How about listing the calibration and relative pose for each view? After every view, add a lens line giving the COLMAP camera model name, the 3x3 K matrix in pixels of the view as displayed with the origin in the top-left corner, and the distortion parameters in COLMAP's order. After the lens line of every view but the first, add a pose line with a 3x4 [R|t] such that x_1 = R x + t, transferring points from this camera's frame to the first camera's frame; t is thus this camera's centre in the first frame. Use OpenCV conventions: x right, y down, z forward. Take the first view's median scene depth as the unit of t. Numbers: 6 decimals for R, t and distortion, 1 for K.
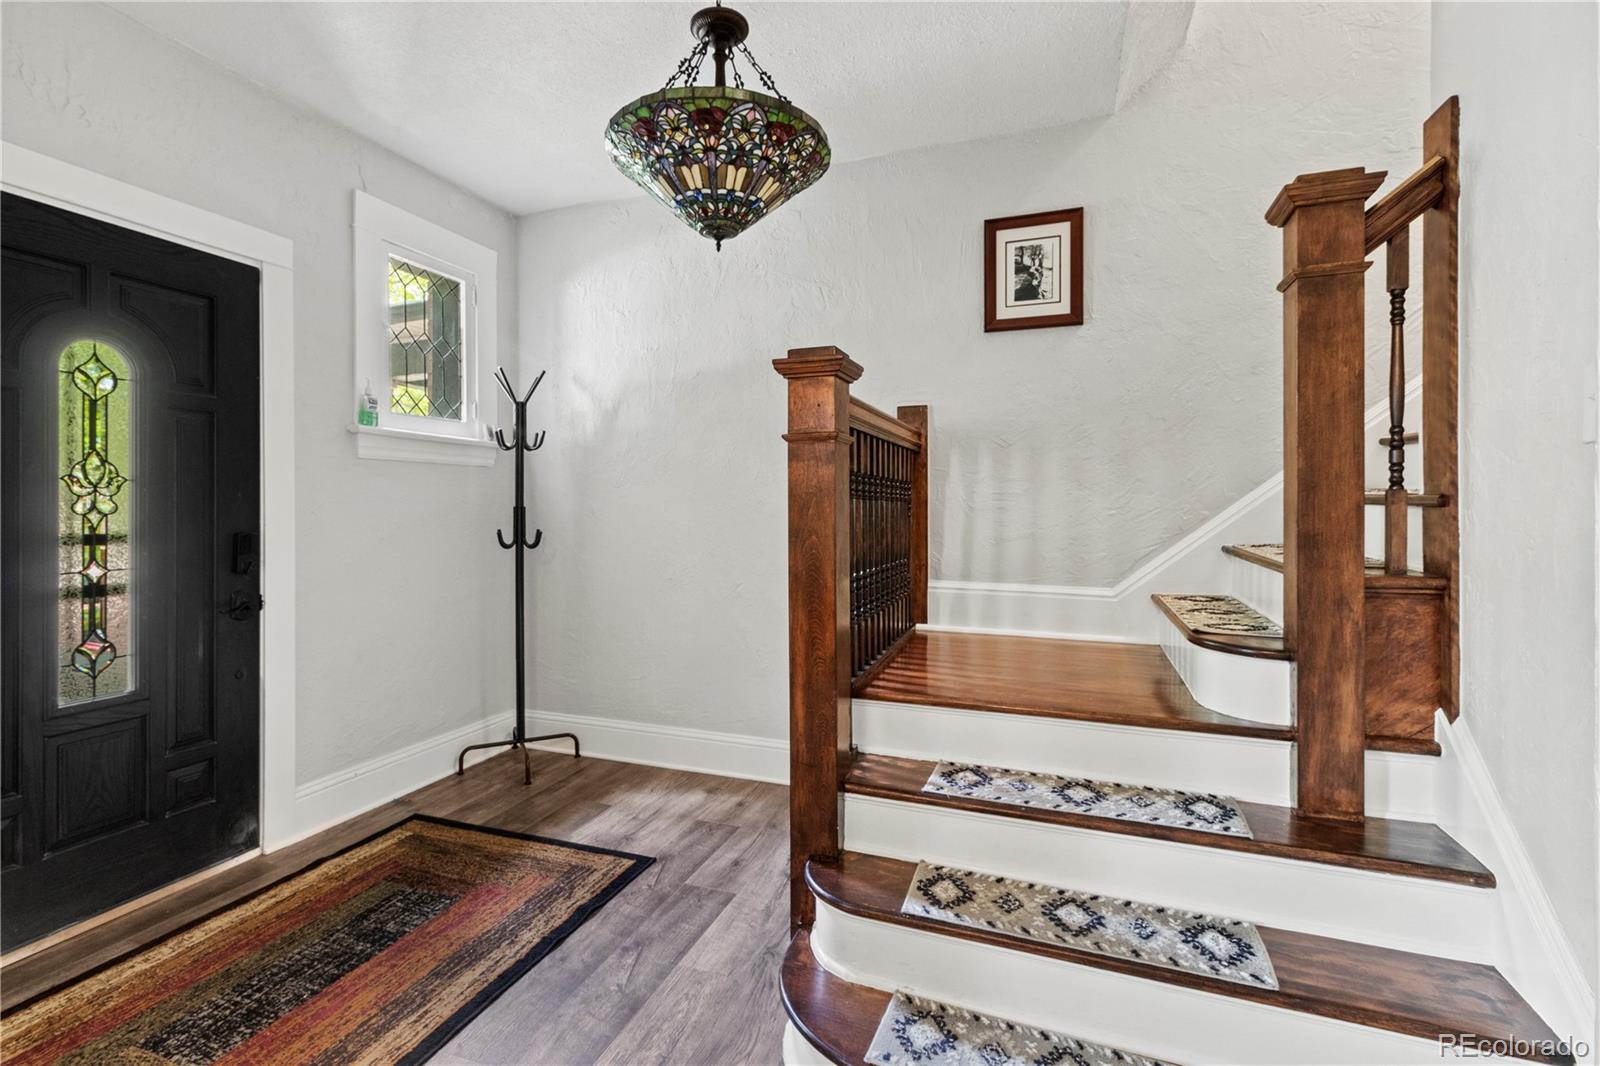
lens RADIAL K [[723.3, 0, 798.3], [0, 723.3, 513.6], [0, 0, 1]] dist [0.000913, 0.000066]
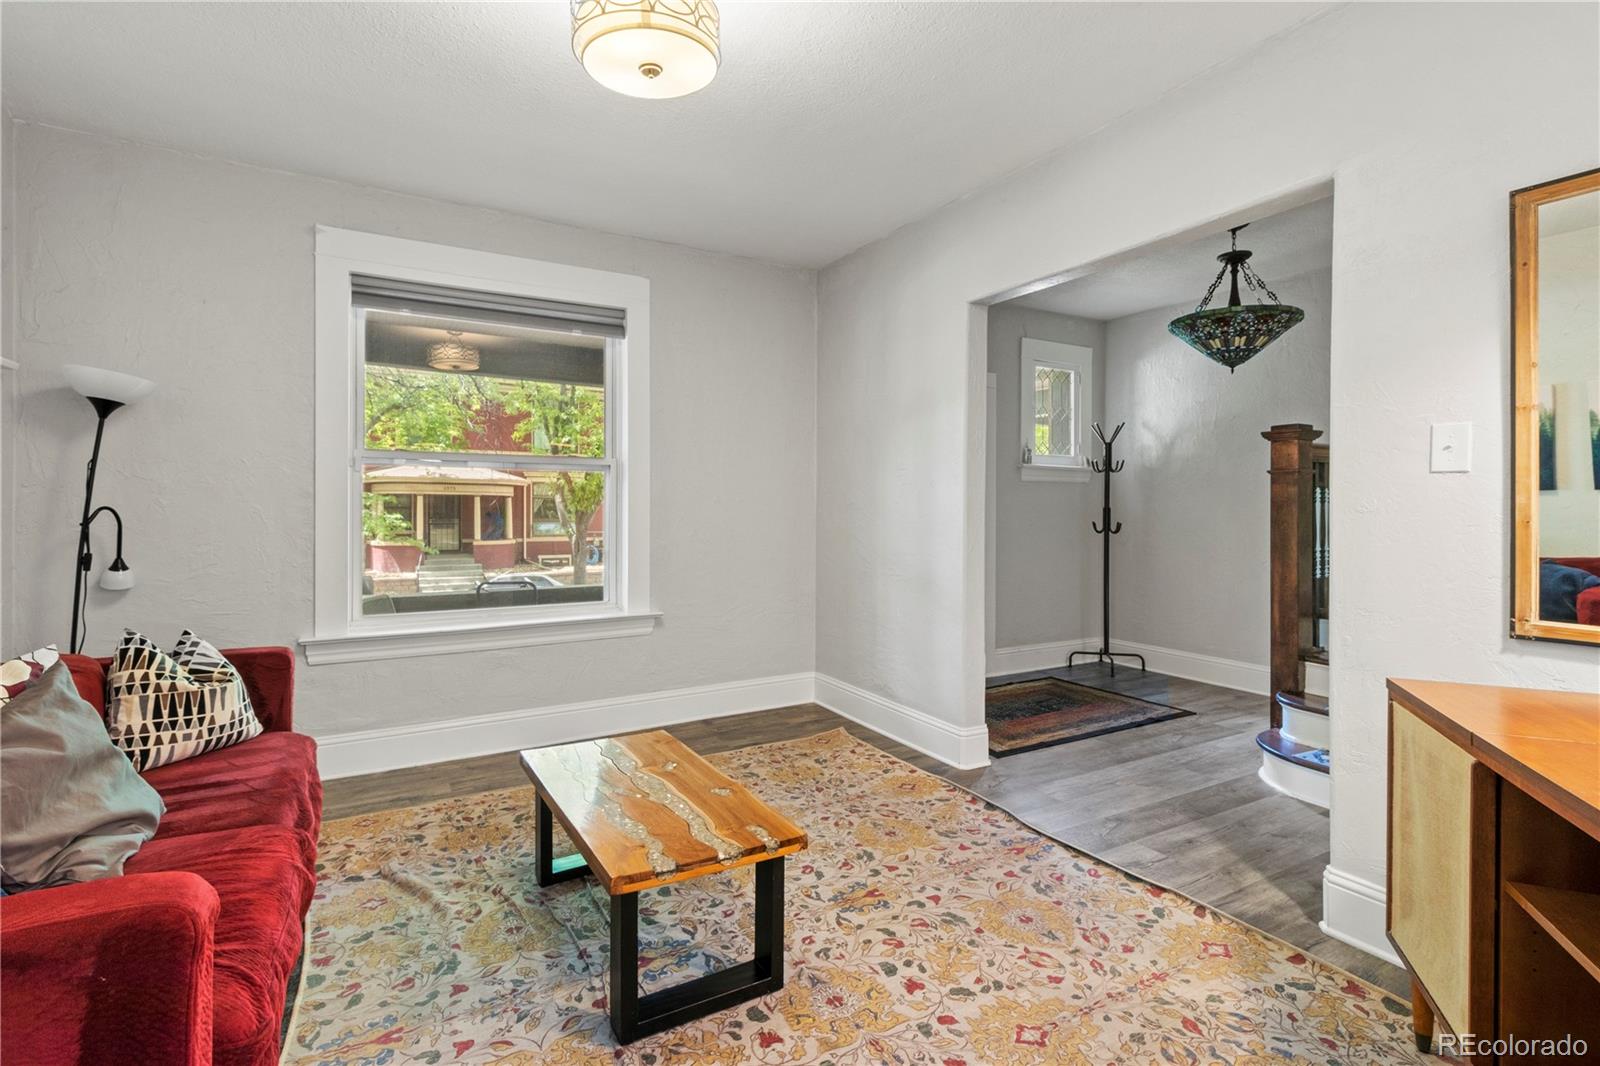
lens RADIAL K [[753.2, 0, 793.4], [0, 753.2, 509.2], [0, 0, 1]] dist [0.009431, -0.002704]
pose [[0.757414, 0.004126, -0.652922, 0.296551], [-0.008744, 0.999954, -0.003824, 0.010789], [0.652876, 0.008606, 0.757416, -1.184063]]
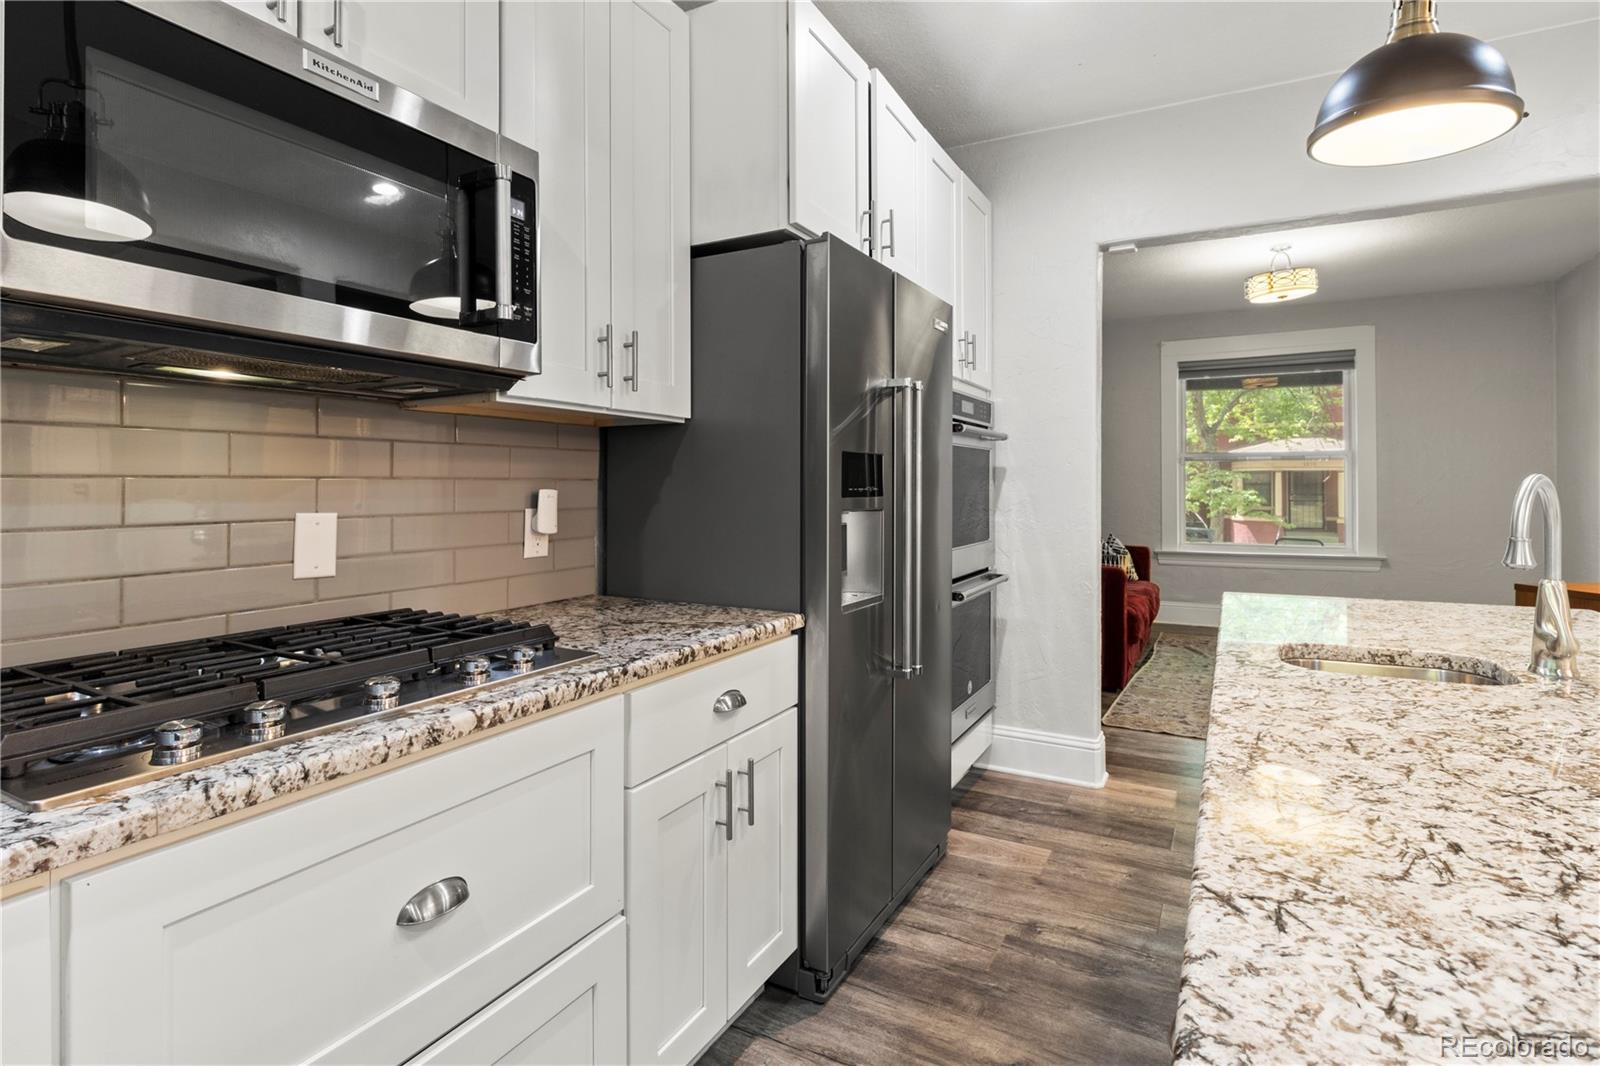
lens RADIAL K [[806.2, 0, 796.6], [0, 806.2, 479.5], [0, 0, 1]] dist [0.002905, -0.001589]
pose [[-0.157275, -0.006079, -0.987536, 2.075180], [-0.003699, 0.999978, -0.005566, 0.012548], [0.987548, 0.002777, -0.157294, -1.615768]]
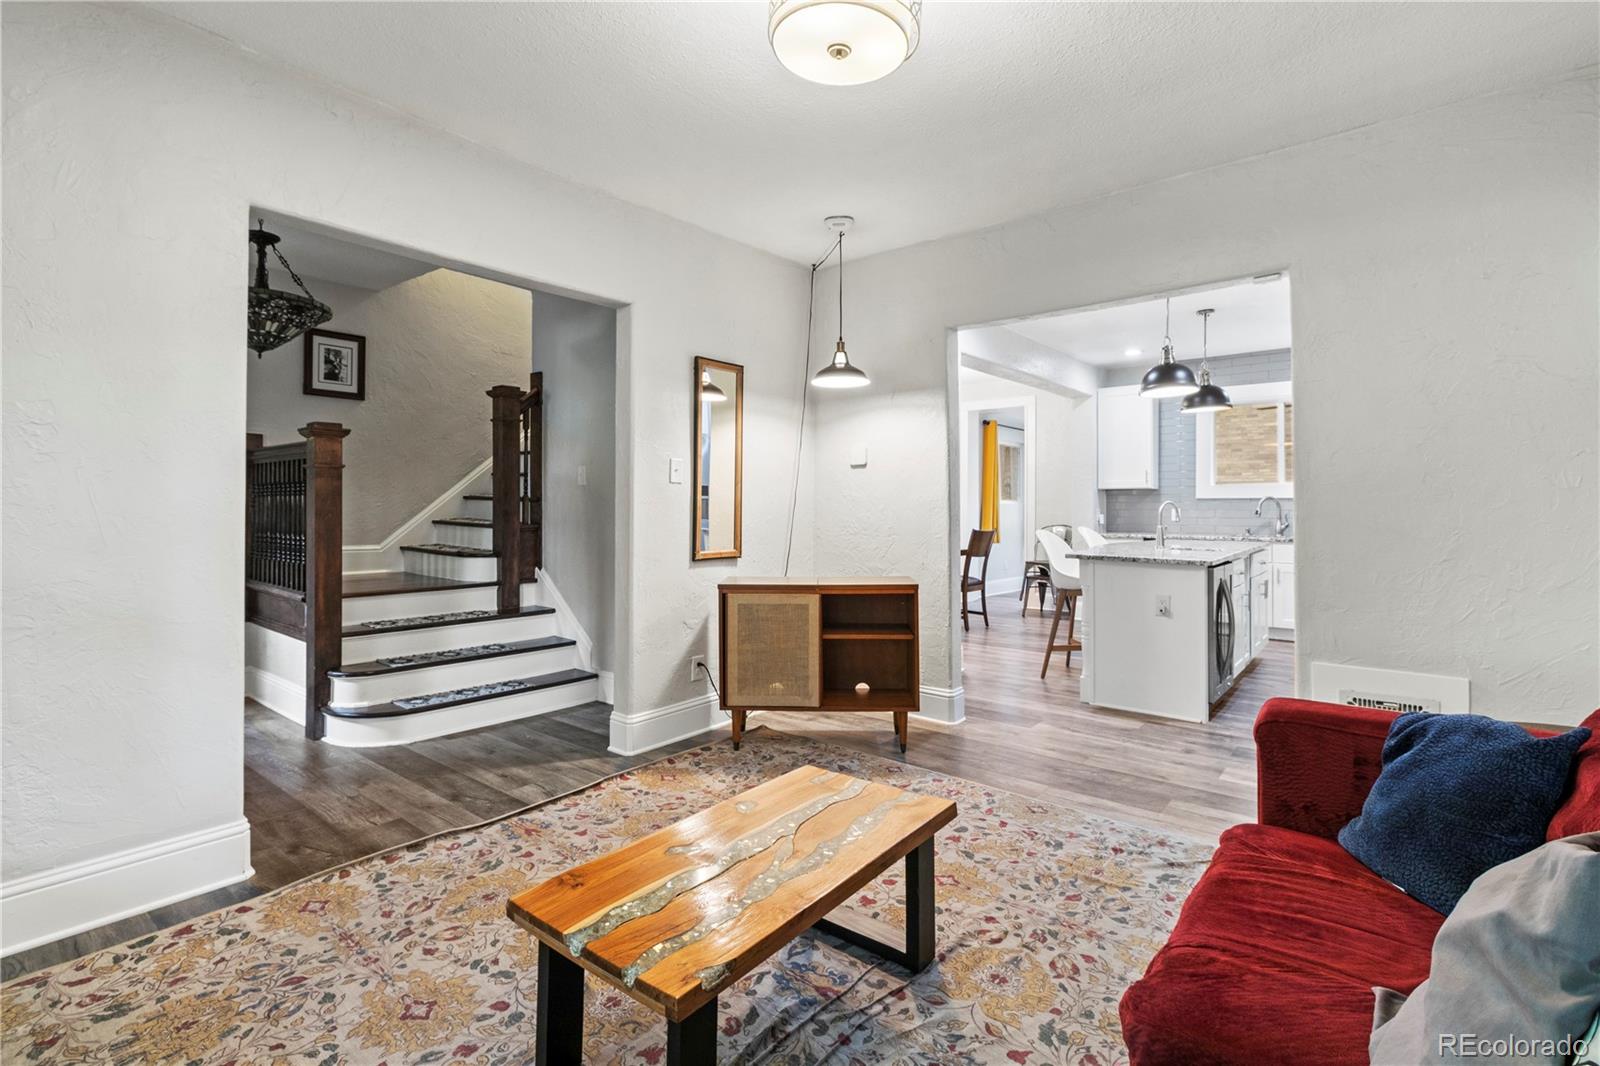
lens RADIAL K [[753.2, 0, 777.4], [0, 753.2, 535.7], [0, 0, 1]] dist [0.009431, -0.002704]
pose [[0.353134, -0.039834, 0.934724, -1.327062], [0.005334, 0.999163, 0.040565, 0.008337], [-0.935557, -0.009340, 0.353051, -0.829585]]
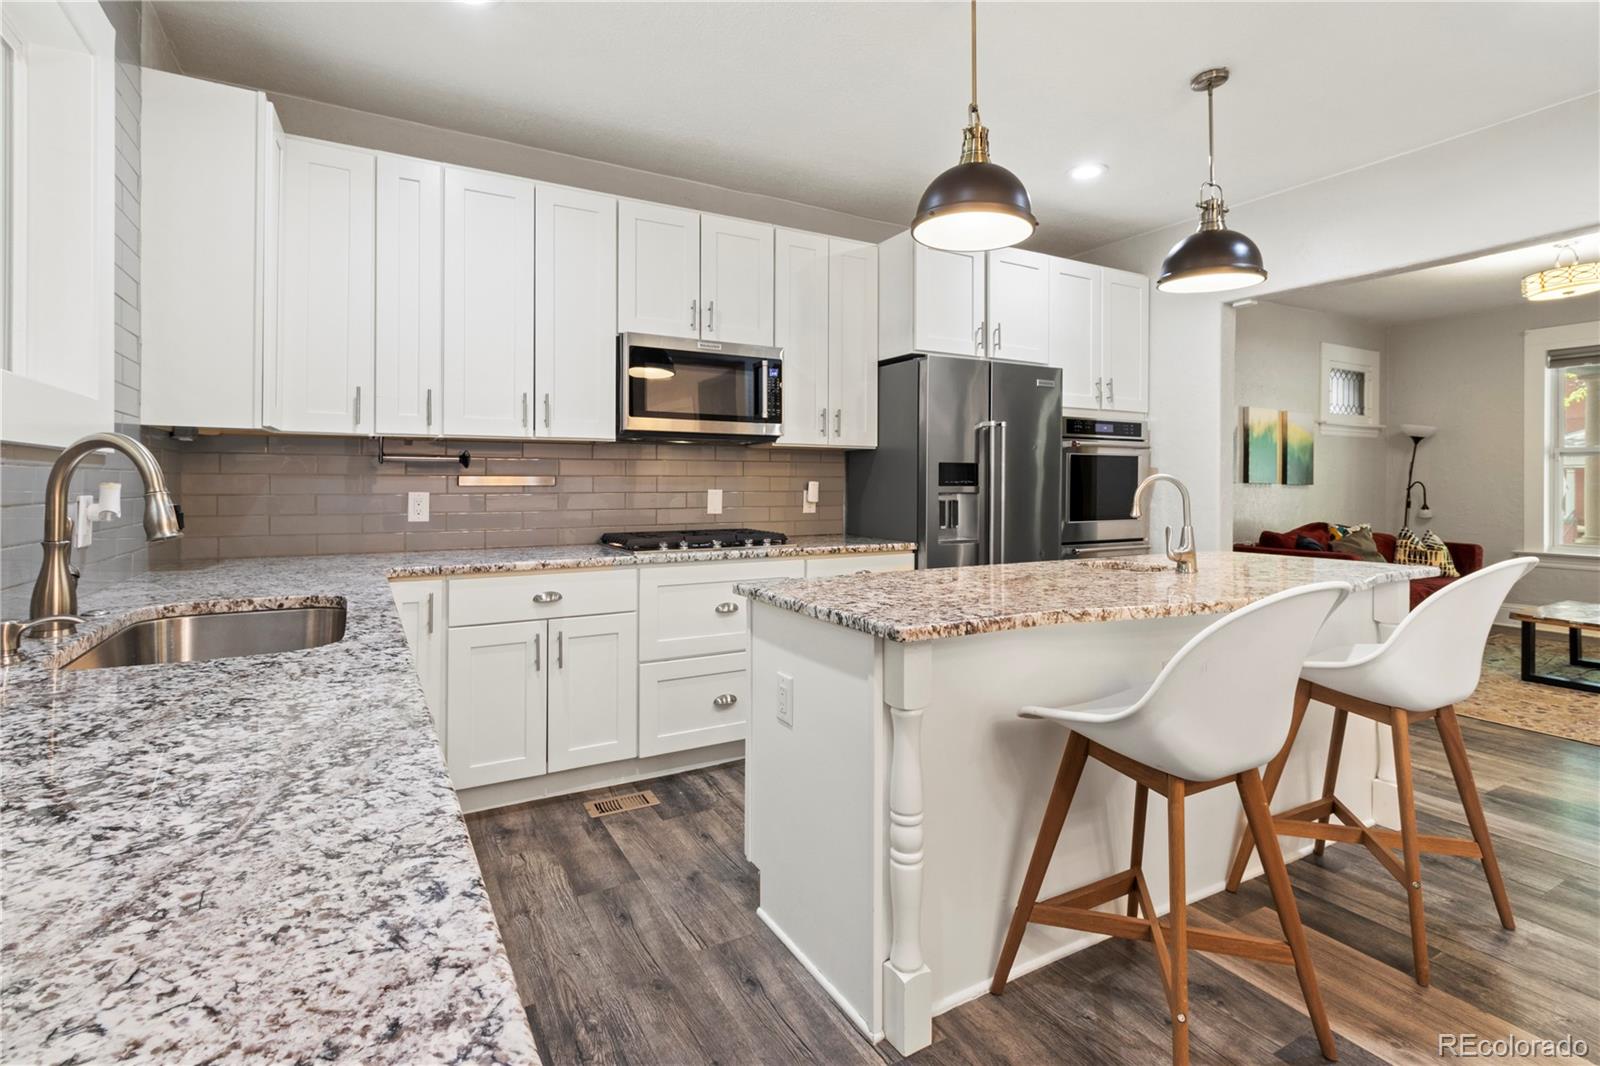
lens RADIAL K [[753.2, 0, 790.3], [0, 753.2, 483.1], [0, 0, 1]] dist [0.009431, -0.002704]
pose [[-0.667671, 0.001363, -0.744455, 2.669300], [-0.005235, 0.999965, 0.006526, 0.011580], [0.744438, 0.008254, -0.667641, -0.792241]]
